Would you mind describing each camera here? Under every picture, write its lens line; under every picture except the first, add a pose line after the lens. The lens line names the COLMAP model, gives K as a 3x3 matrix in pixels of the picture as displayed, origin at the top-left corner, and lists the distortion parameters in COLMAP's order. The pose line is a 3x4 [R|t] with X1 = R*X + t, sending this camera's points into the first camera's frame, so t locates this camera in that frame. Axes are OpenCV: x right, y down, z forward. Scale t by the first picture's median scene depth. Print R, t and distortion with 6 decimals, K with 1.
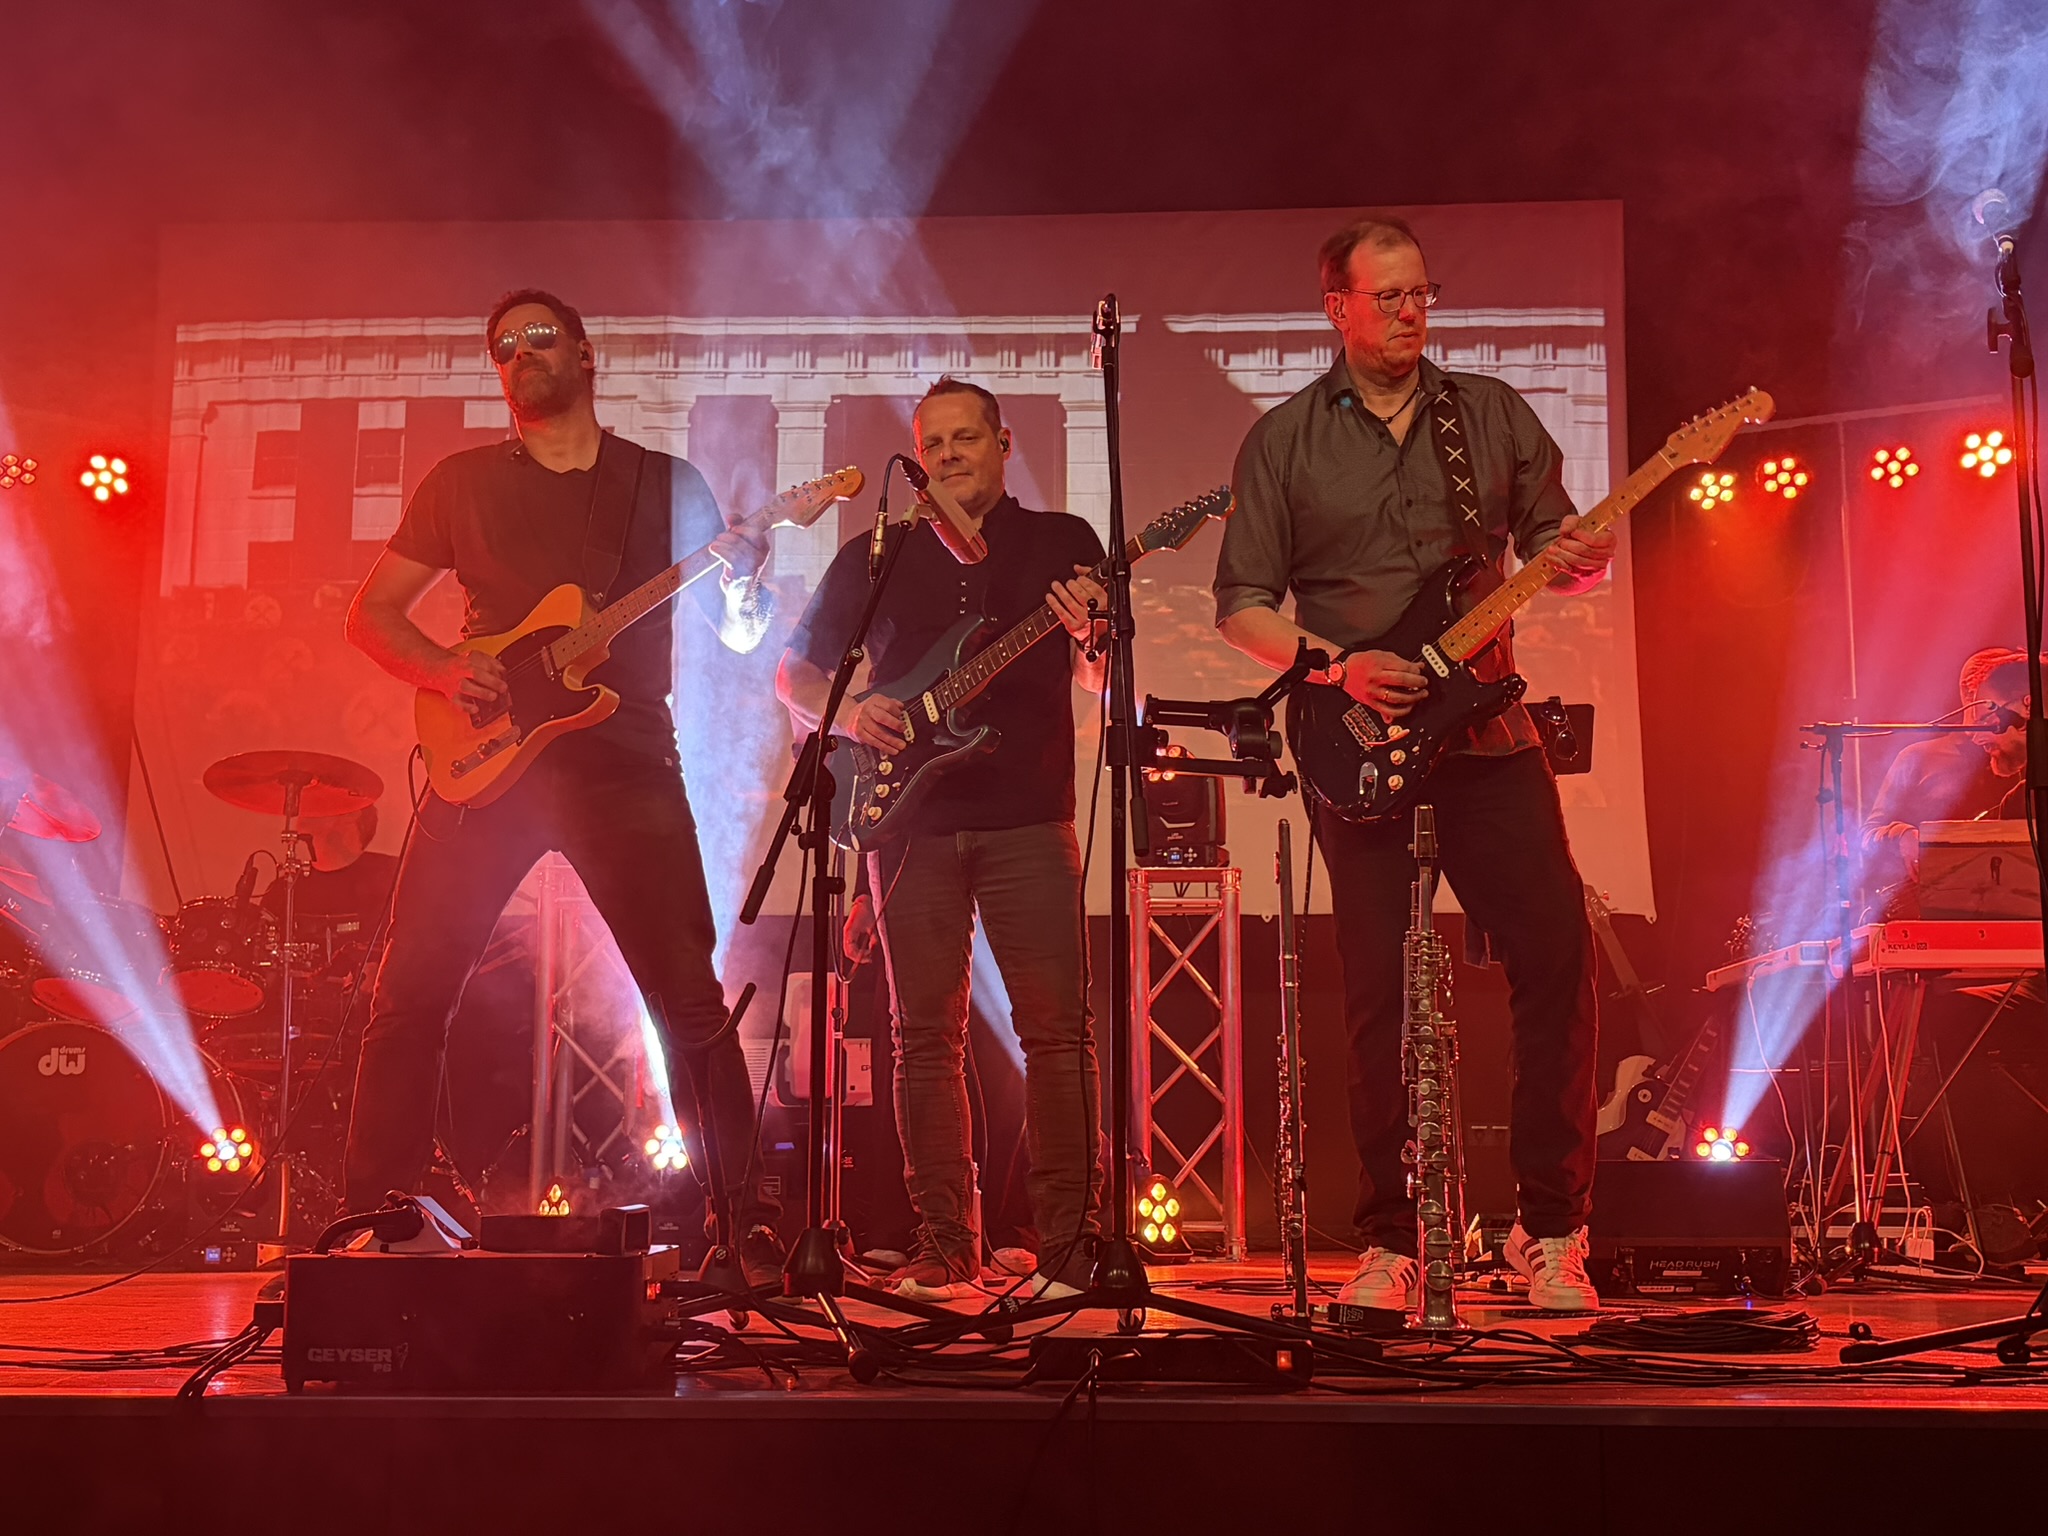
lens RADIAL K [[2452.5, 0, 1028.7], [0, 2452.5, 773.4], [0, 0, 1]] dist [0.235831, -1.011394]
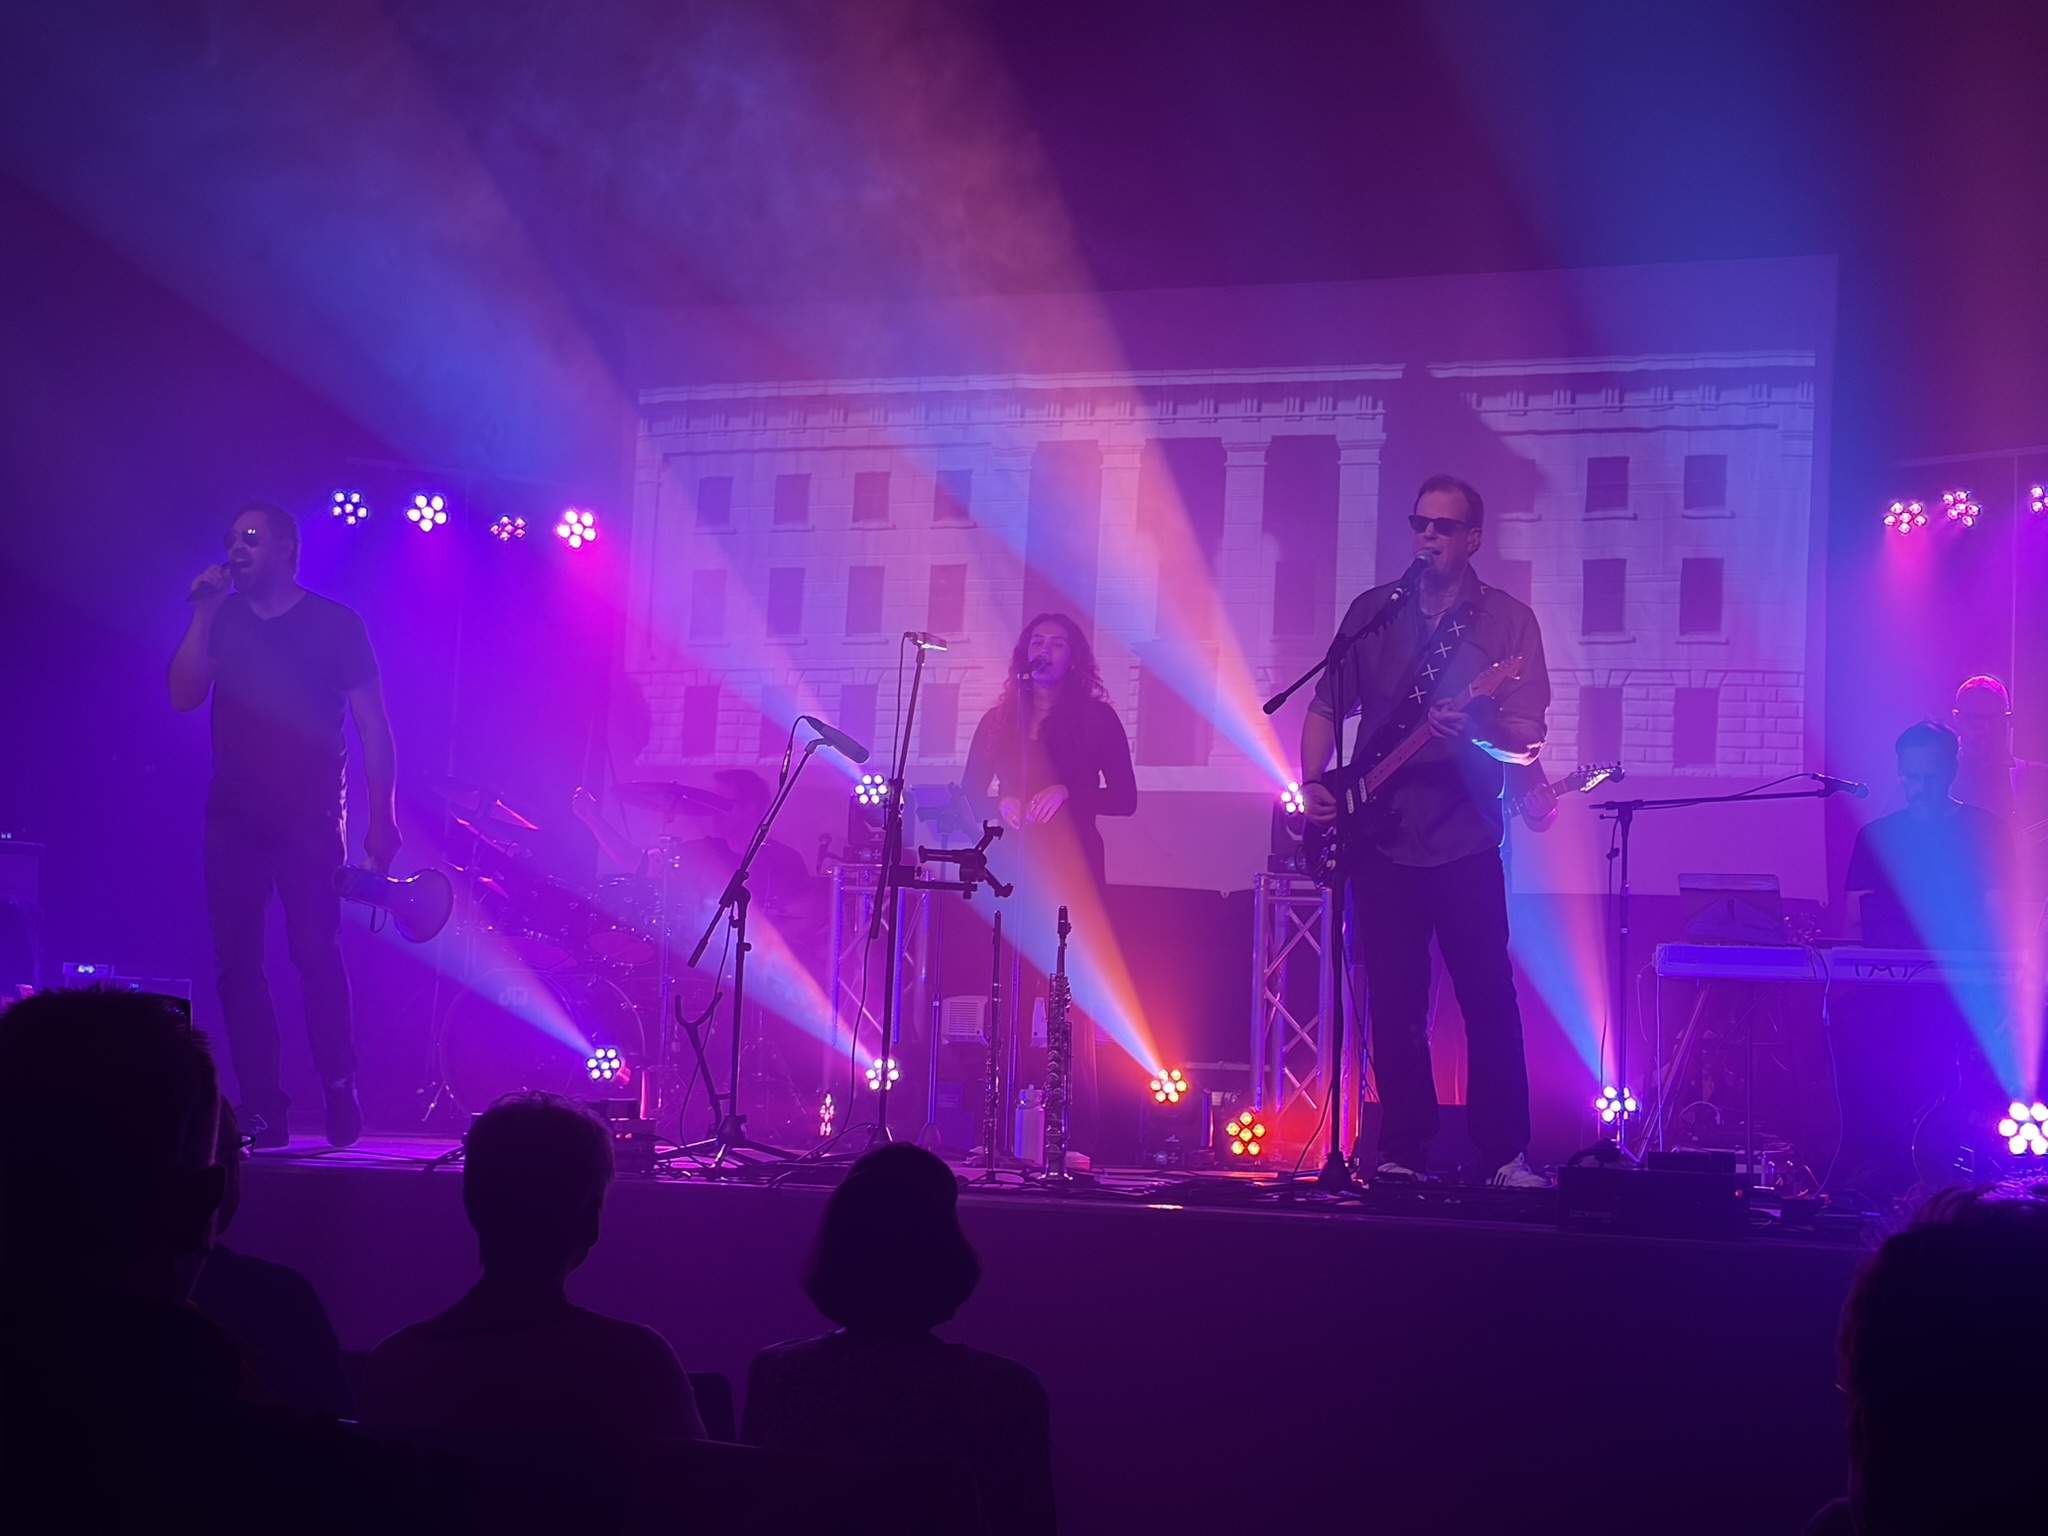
lens RADIAL K [[3566.7, 0, 1027.1], [0, 3566.7, 775.1], [0, 0, 1]] dist [0.098469, -0.059029]
pose [[0.951167, 0.010335, -0.308505, 0.393435], [0.010620, 0.997752, 0.066167, -0.107987], [0.308495, -0.066212, 0.948919, -0.639424]]
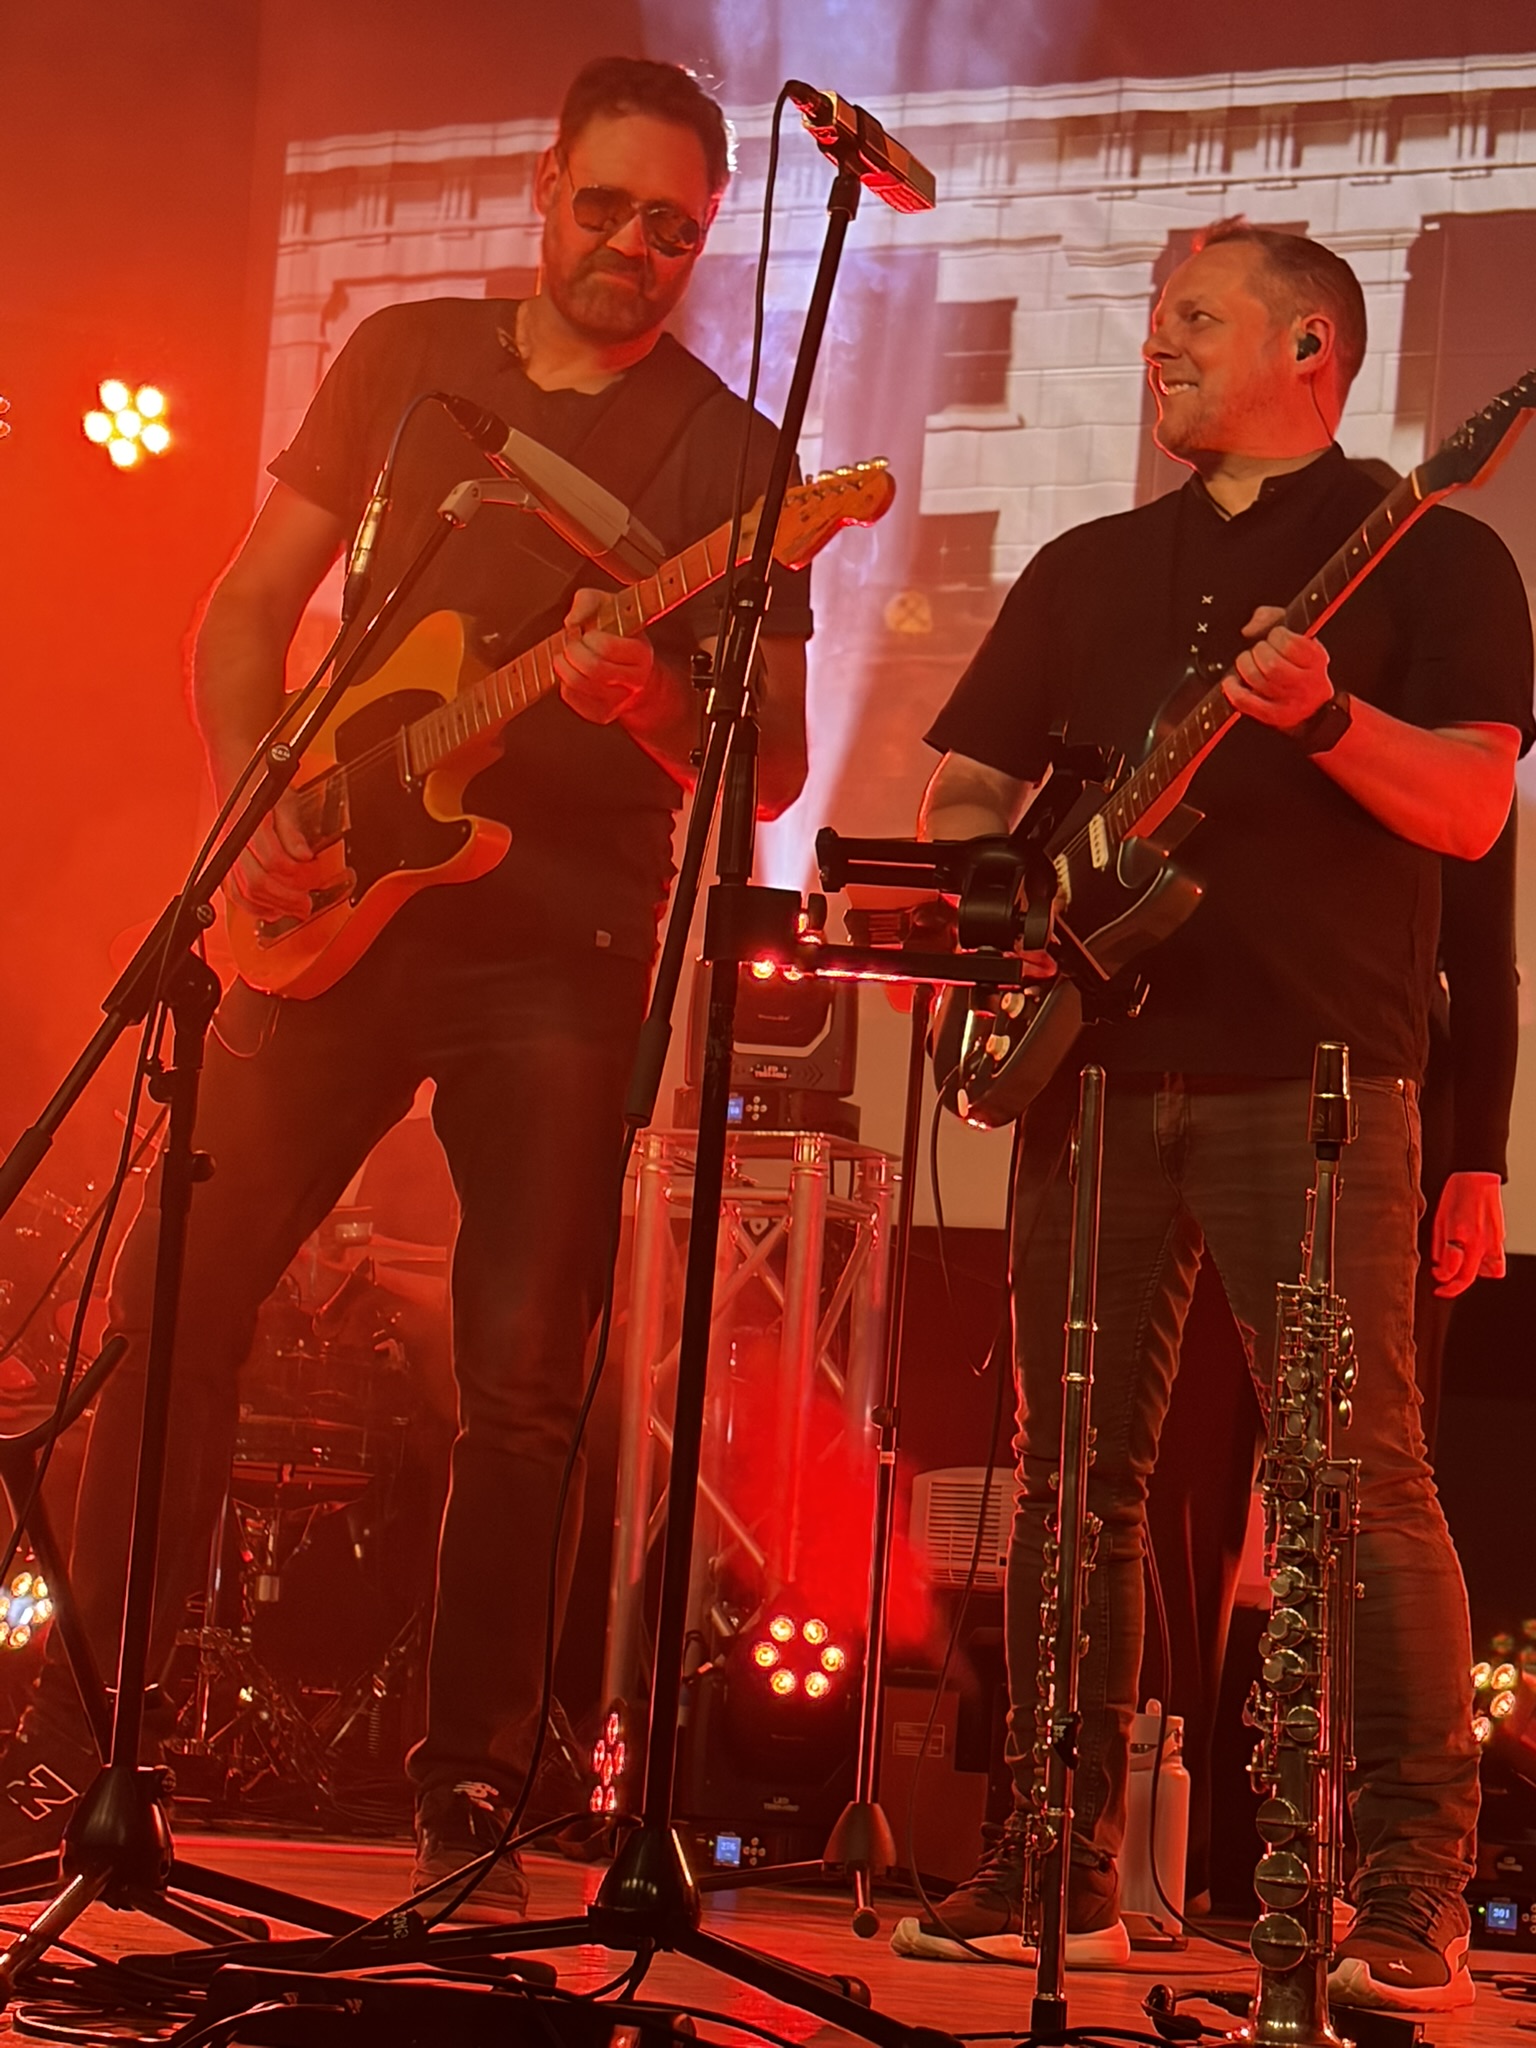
lens RADIAL K [[4972.7, 0, 779.2], [0, 4972.7, 1011.4], [0, 0, 1]] dist [0.213634, -0.563843]
pose [[0.931372, 0.015452, -0.363741, 0.175194], [-0.011267, 0.999844, 0.013625, -0.002575], [0.363895, -0.008592, 0.931400, -0.006759]]
